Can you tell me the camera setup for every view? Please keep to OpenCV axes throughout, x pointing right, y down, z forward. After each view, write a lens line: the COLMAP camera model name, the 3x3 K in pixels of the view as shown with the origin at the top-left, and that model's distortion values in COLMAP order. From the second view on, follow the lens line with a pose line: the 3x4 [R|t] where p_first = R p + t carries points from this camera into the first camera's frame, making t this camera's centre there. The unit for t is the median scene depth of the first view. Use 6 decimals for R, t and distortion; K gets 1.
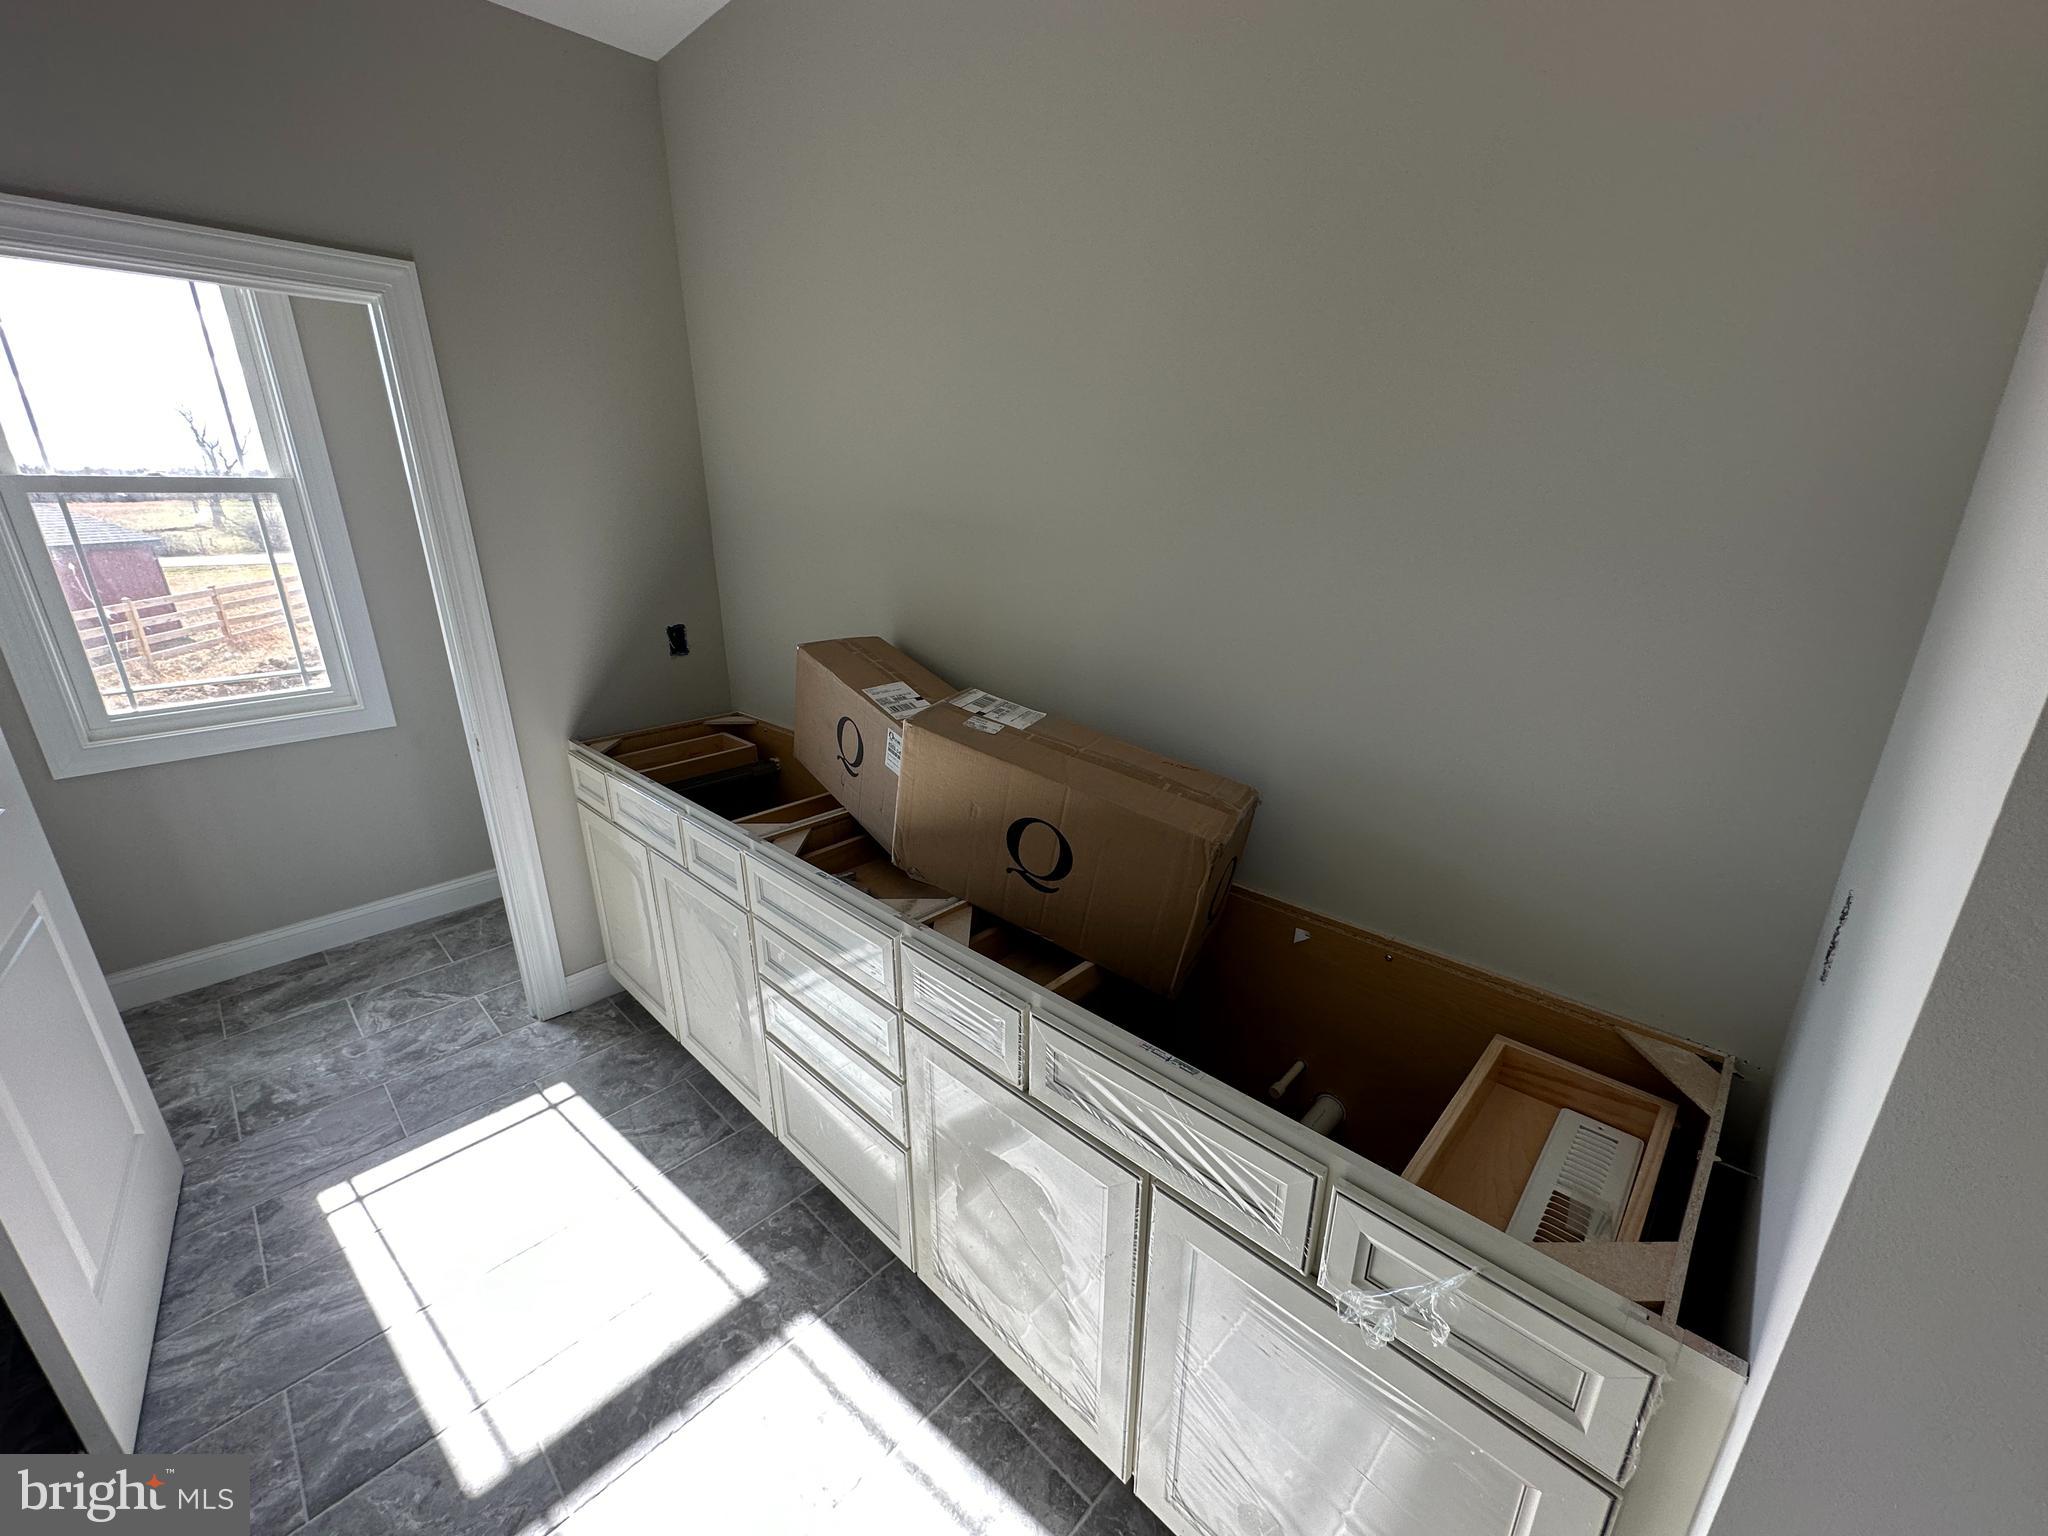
lens RADIAL K [[814.1, 0, 1025.3], [0, 814.1, 767.9], [0, 0, 1]] dist [-0.002318, 0.000380]
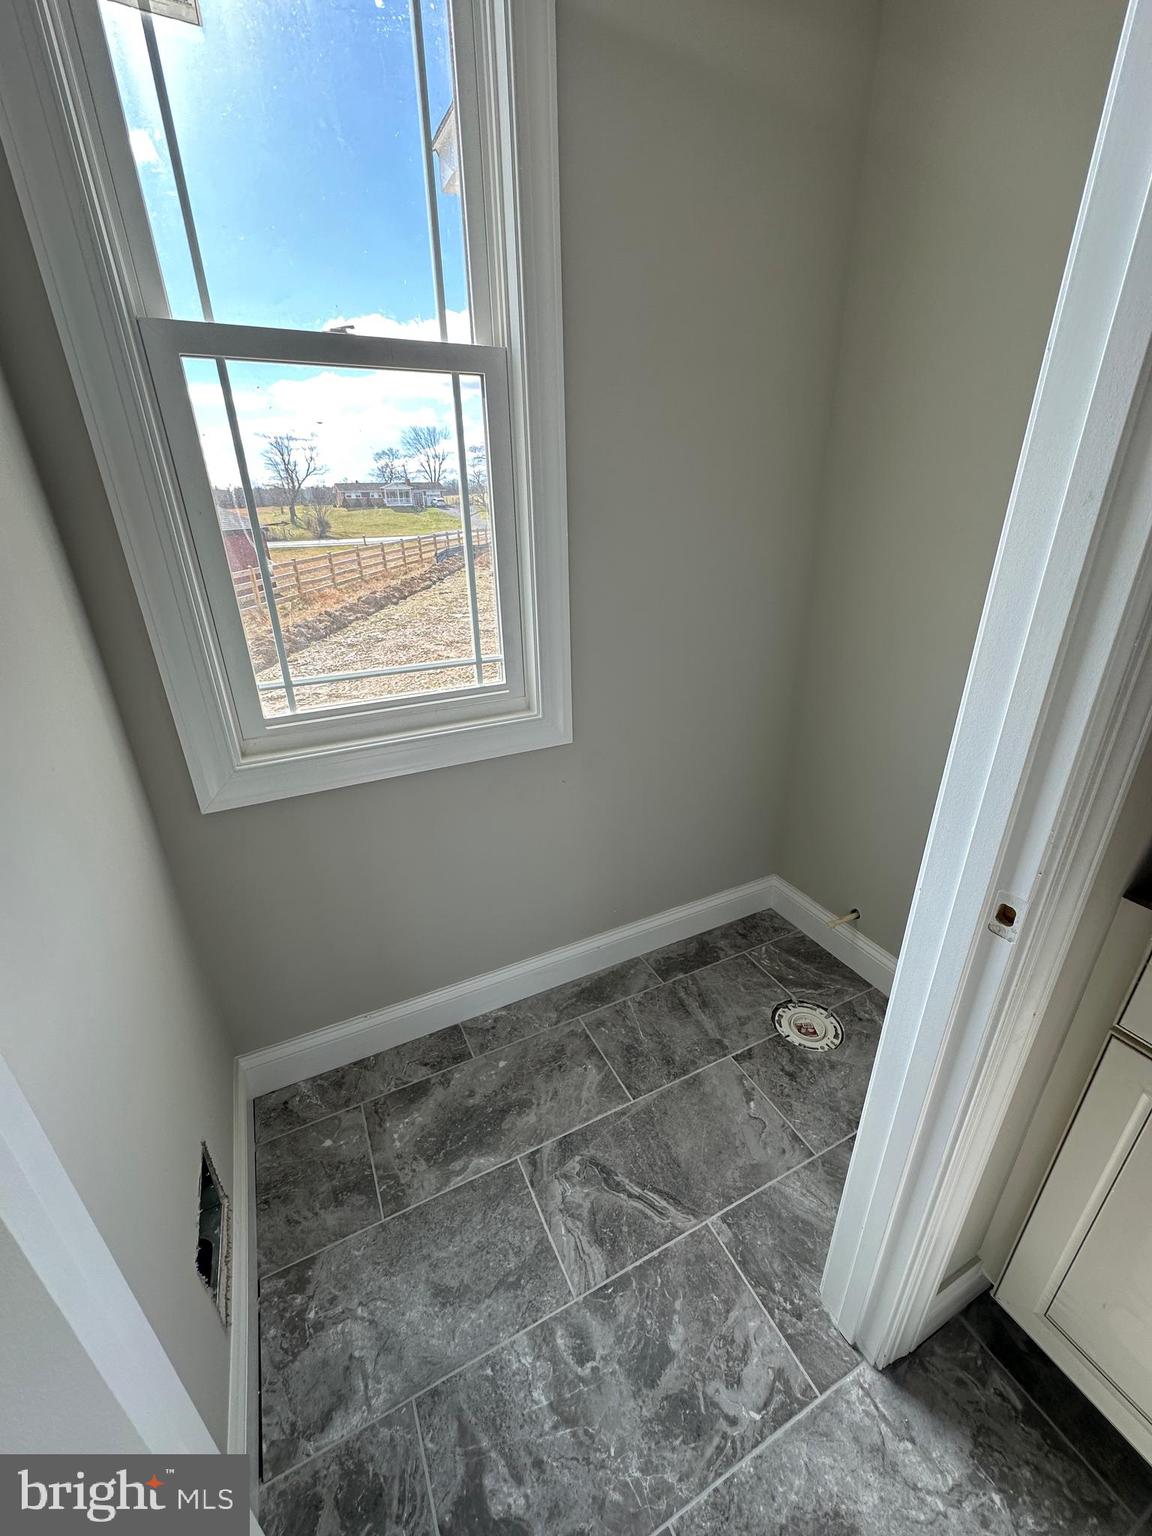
lens RADIAL K [[610.6, 0, 579.1], [0, 610.6, 767.9], [0, 0, 1]] dist [-0.002318, 0.000380]
pose [[0.939793, 0.123688, -0.318575, -0.685923], [-0.093115, 0.989612, 0.109532, -0.102089], [0.328814, -0.073273, 0.941548, 0.578997]]
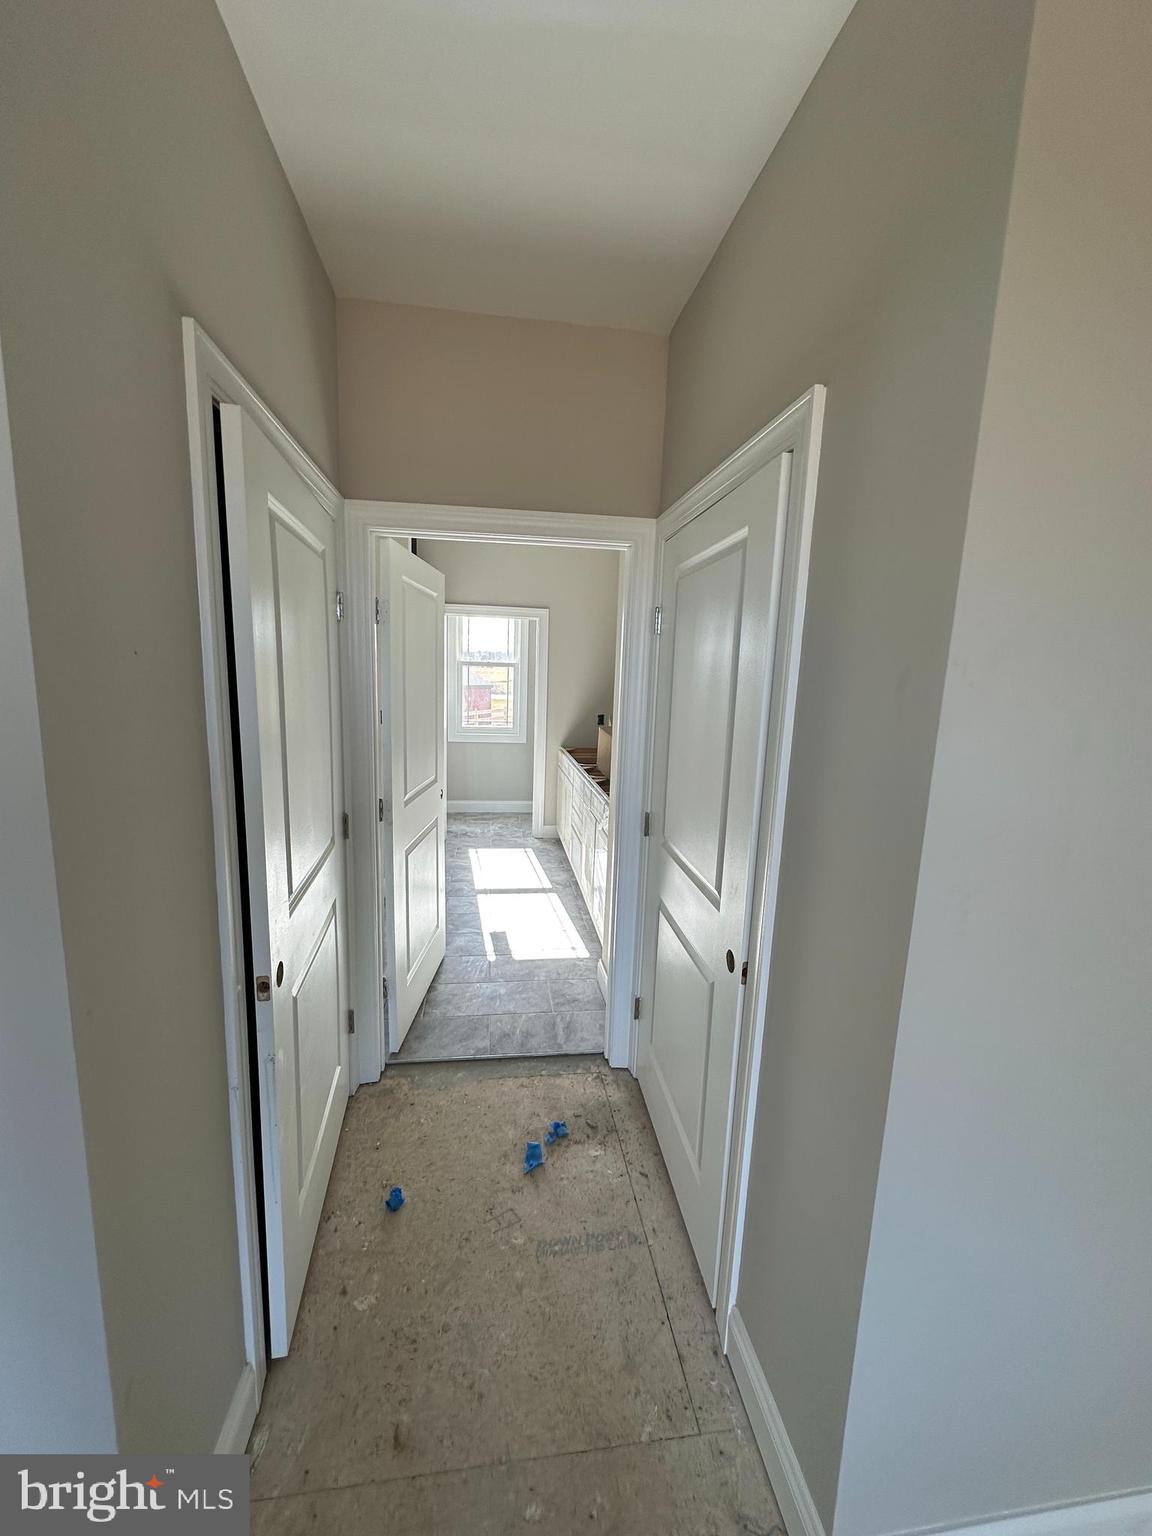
lens RADIAL K [[610.6, 0, 579.1], [0, 610.6, 767.9], [0, 0, 1]] dist [-0.002318, 0.000380]
pose [[0.783320, 0.117902, -0.610335, 0.872113], [-0.222645, 0.969923, -0.098382, 0.243355], [0.580379, 0.212953, 0.786010, -0.723055]]
